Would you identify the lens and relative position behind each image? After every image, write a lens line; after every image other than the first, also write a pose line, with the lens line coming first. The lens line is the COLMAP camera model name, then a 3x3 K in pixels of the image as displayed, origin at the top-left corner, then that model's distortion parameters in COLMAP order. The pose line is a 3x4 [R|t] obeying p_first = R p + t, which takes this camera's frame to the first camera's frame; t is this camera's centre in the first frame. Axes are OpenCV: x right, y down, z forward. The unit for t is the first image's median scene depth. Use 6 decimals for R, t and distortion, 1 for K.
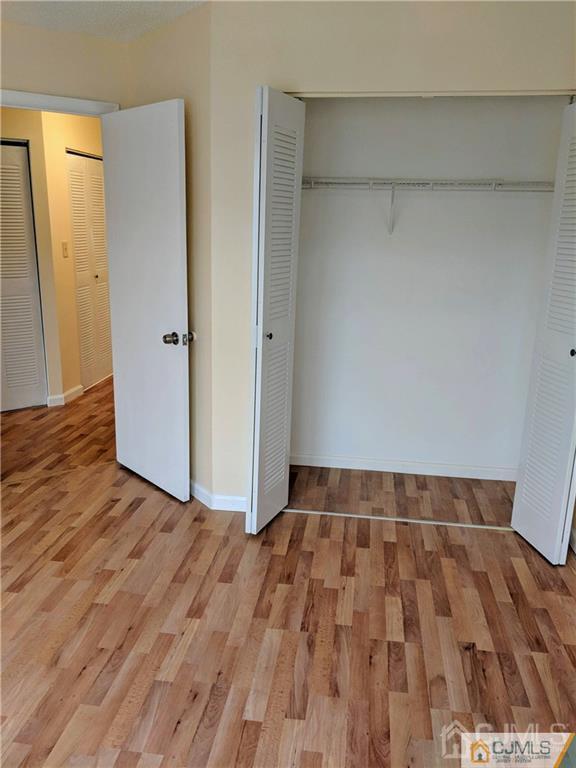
lens RADIAL K [[603.4, 0, 288.0], [0, 603.4, 384.0], [0, 0, 1]] dist [0.004410, 0.003180]
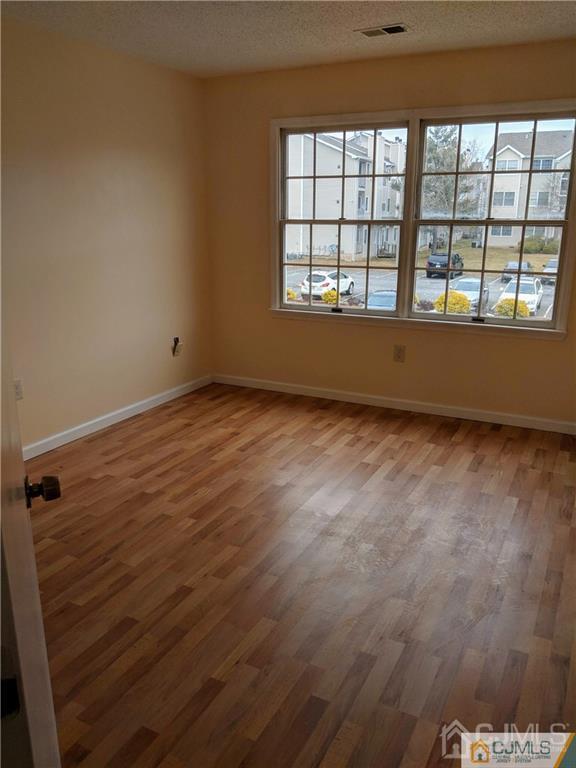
lens RADIAL K [[603.4, 0, 288.0], [0, 603.4, 384.0], [0, 0, 1]] dist [0.004410, 0.003180]
pose [[-0.938257, -0.126594, 0.321944, -0.628624], [0.056065, 0.862689, 0.502618, -0.440360], [-0.341366, 0.489635, -0.802326, 1.661975]]
